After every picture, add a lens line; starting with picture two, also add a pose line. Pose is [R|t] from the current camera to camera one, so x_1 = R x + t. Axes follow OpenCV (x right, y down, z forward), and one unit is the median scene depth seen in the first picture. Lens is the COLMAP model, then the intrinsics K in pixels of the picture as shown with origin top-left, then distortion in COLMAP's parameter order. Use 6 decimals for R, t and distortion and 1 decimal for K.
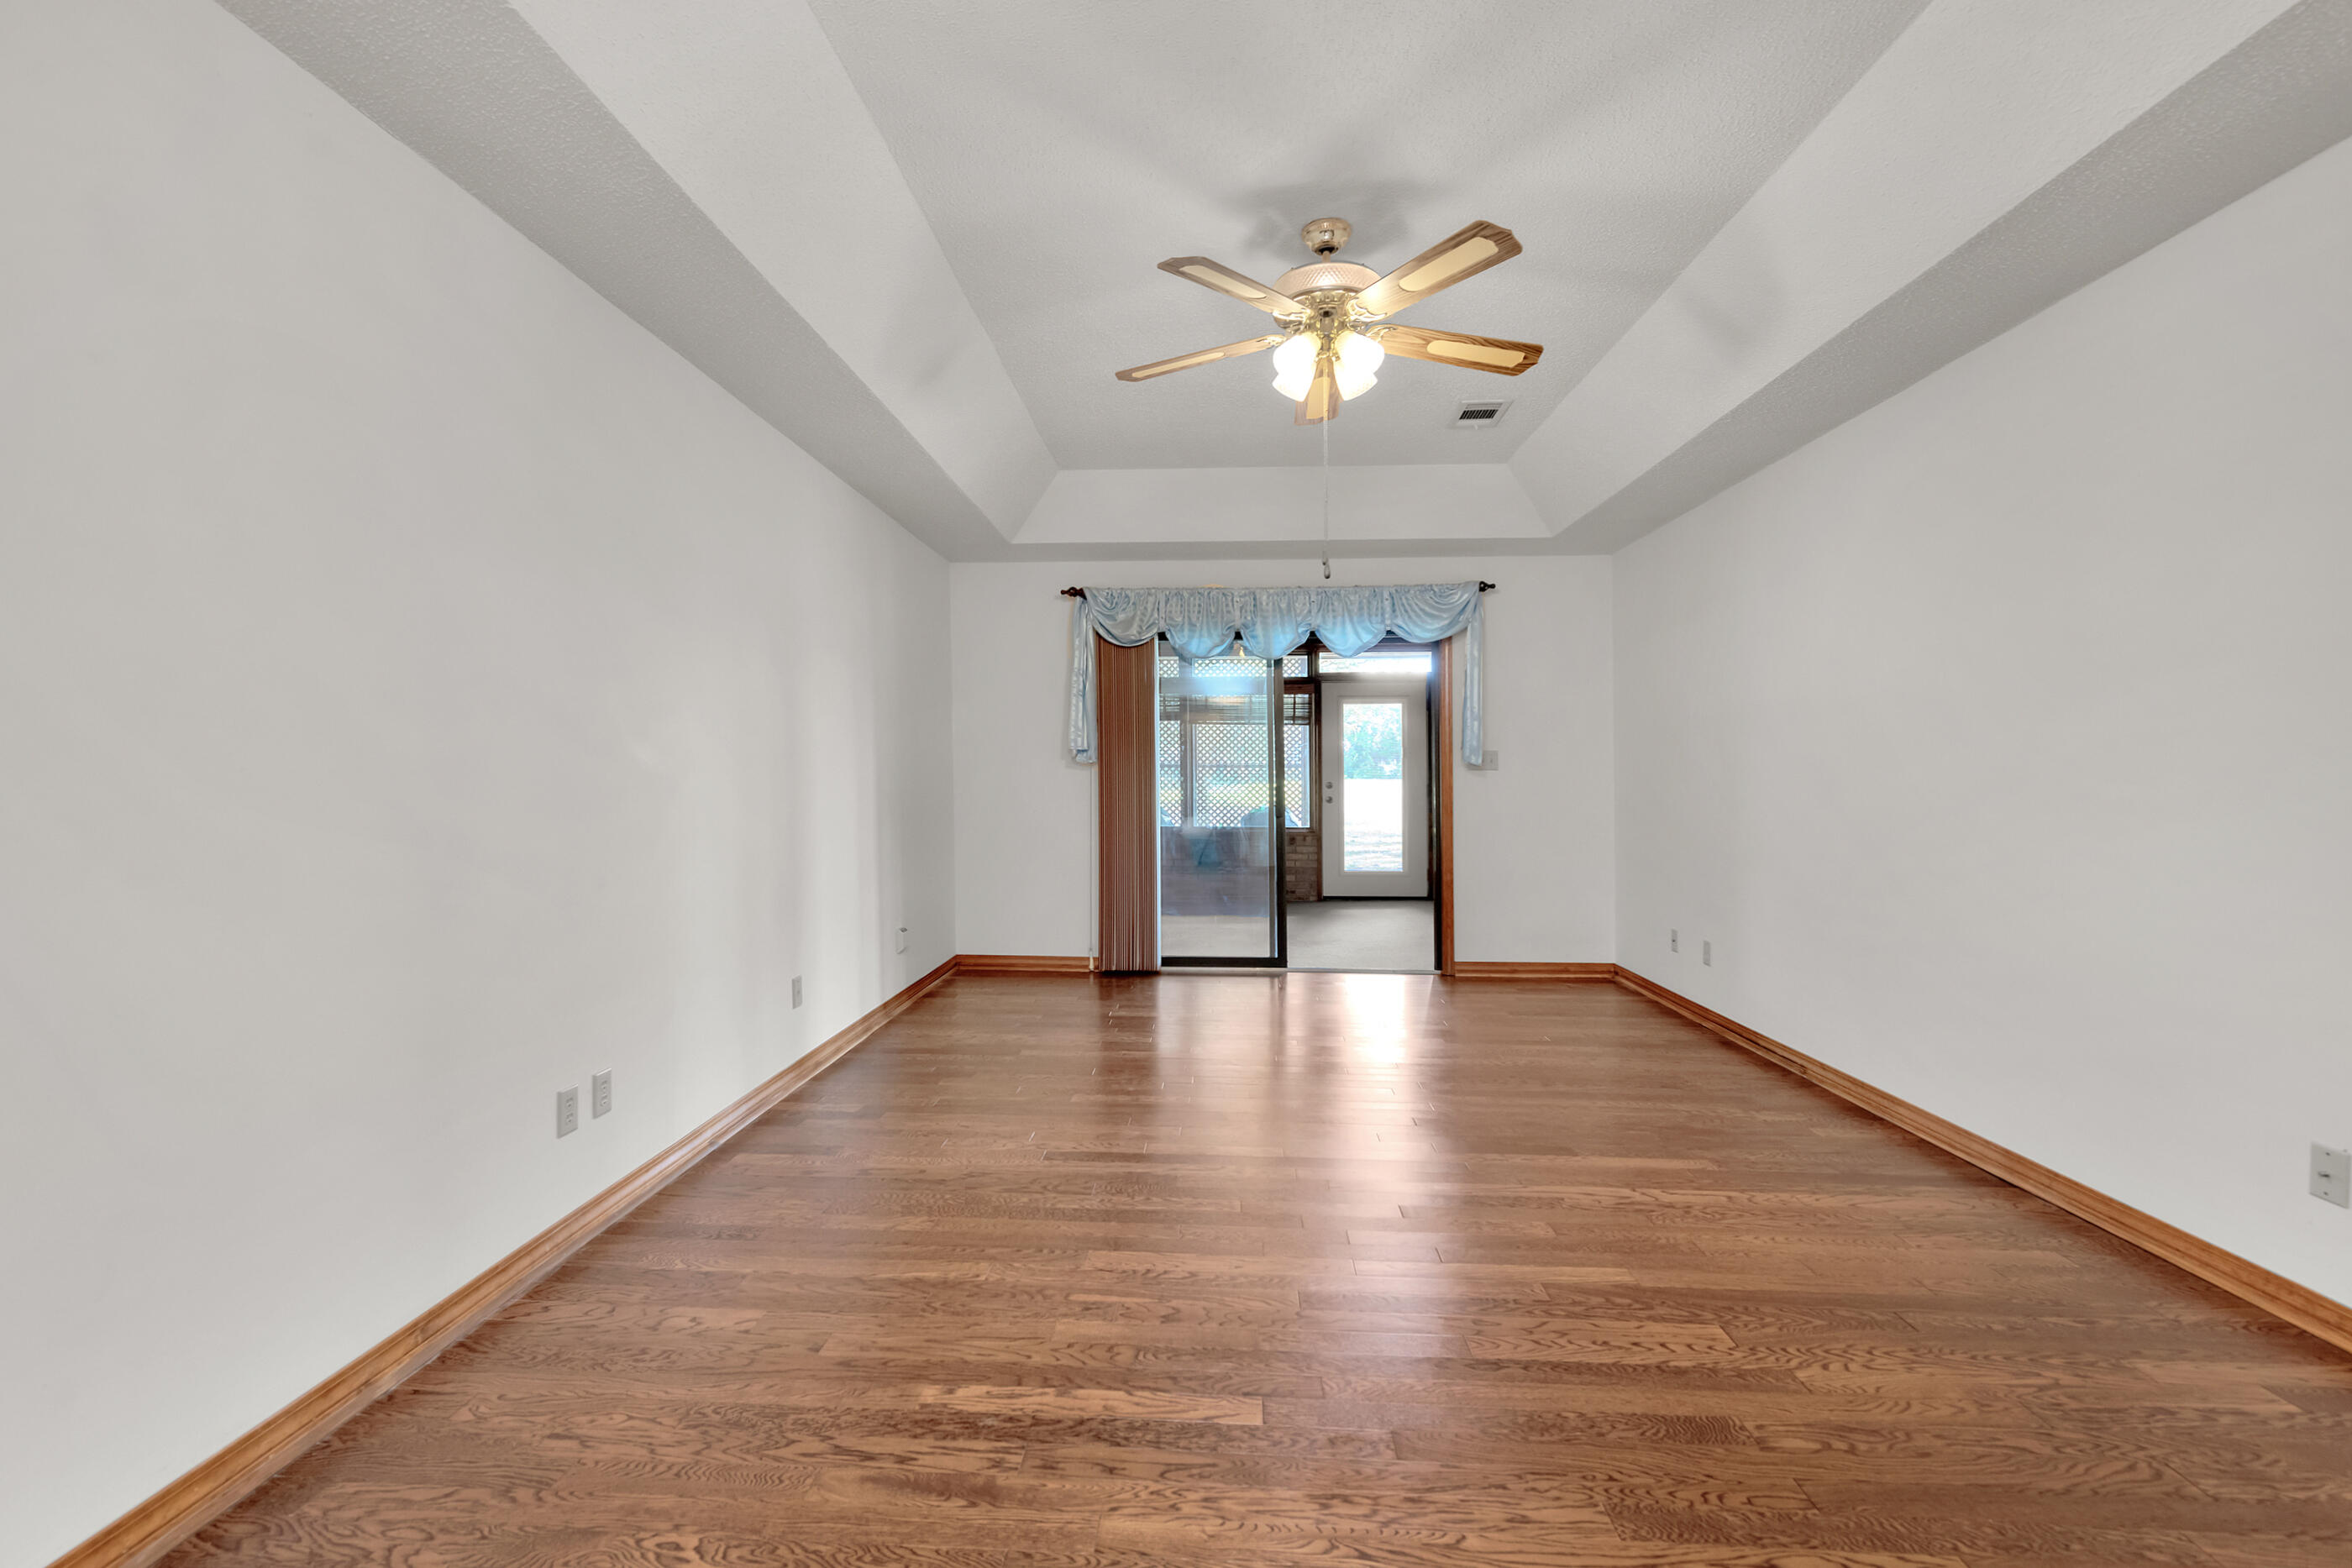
lens RADIAL K [[976.5, 0, 1110.2], [0, 976.5, 793.5], [0, 0, 1]] dist [0.010912, -0.001807]
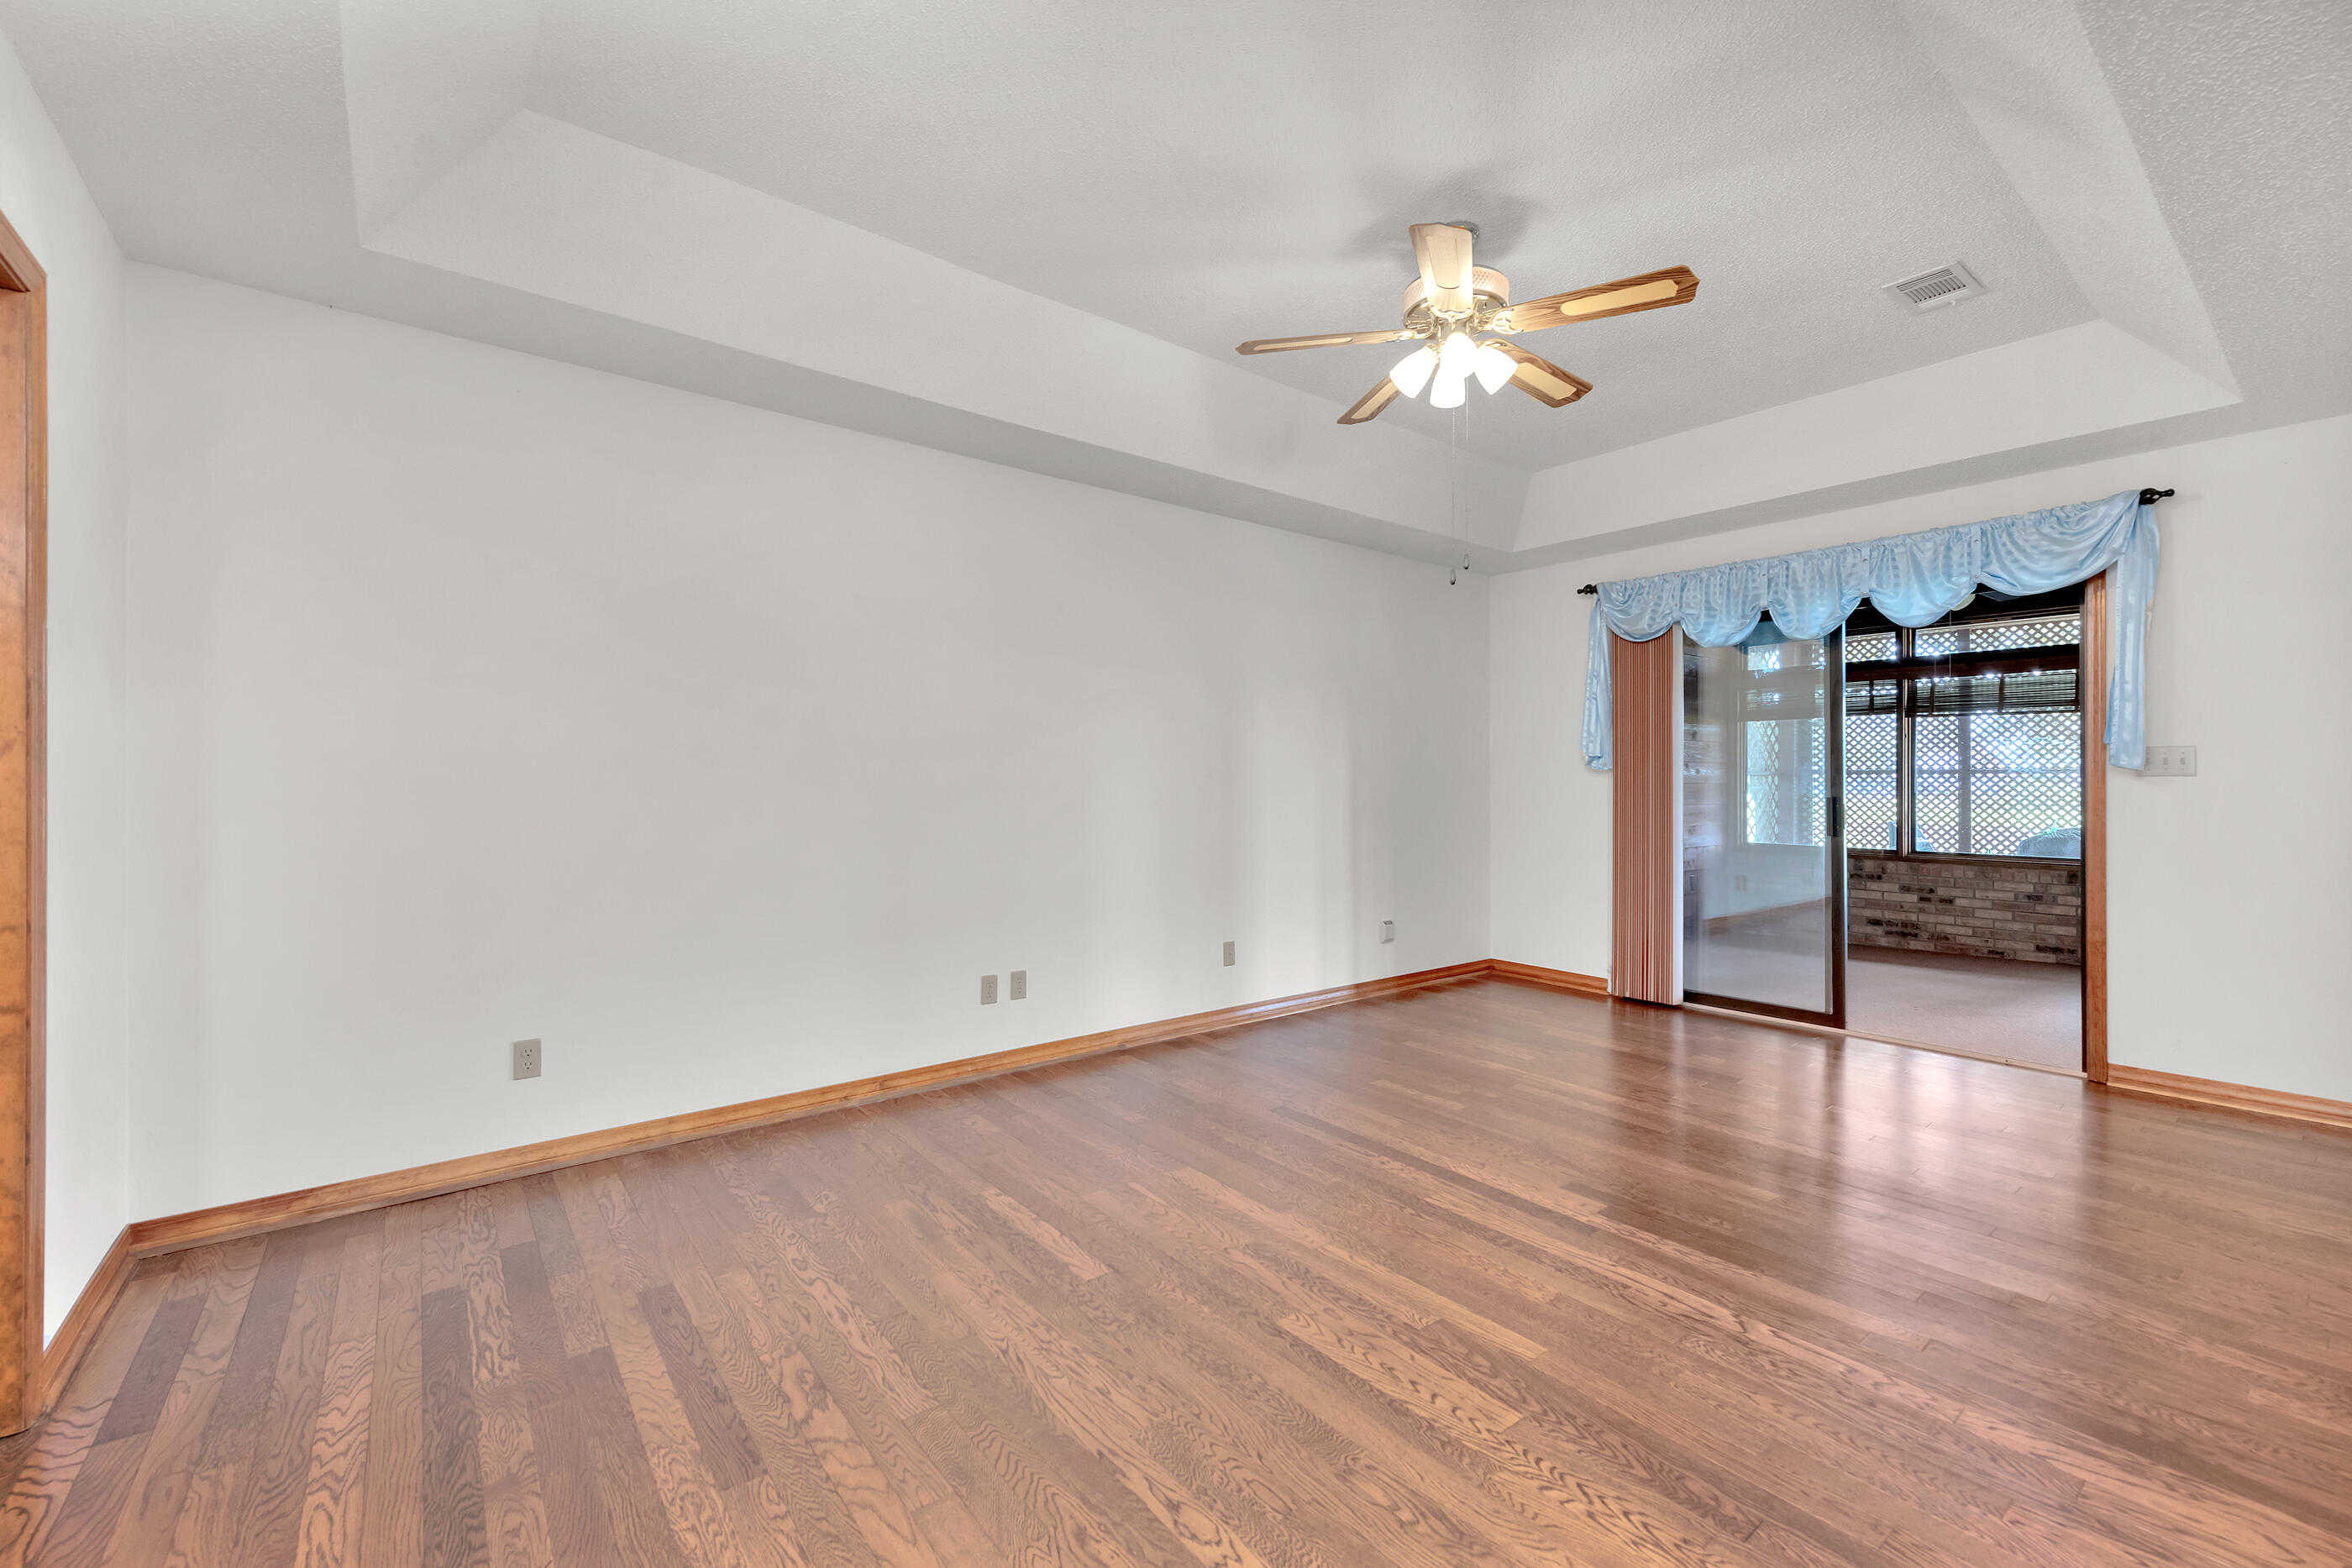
lens RADIAL K [[976.5, 0, 1171.4], [0, 976.5, 775.3], [0, 0, 1]] dist [0.010912, -0.001807]
pose [[0.671304, -0.002663, -0.741178, 0.490164], [-0.019052, 0.999601, -0.020847, 0.001905], [0.740937, 0.028115, 0.670985, 0.083471]]
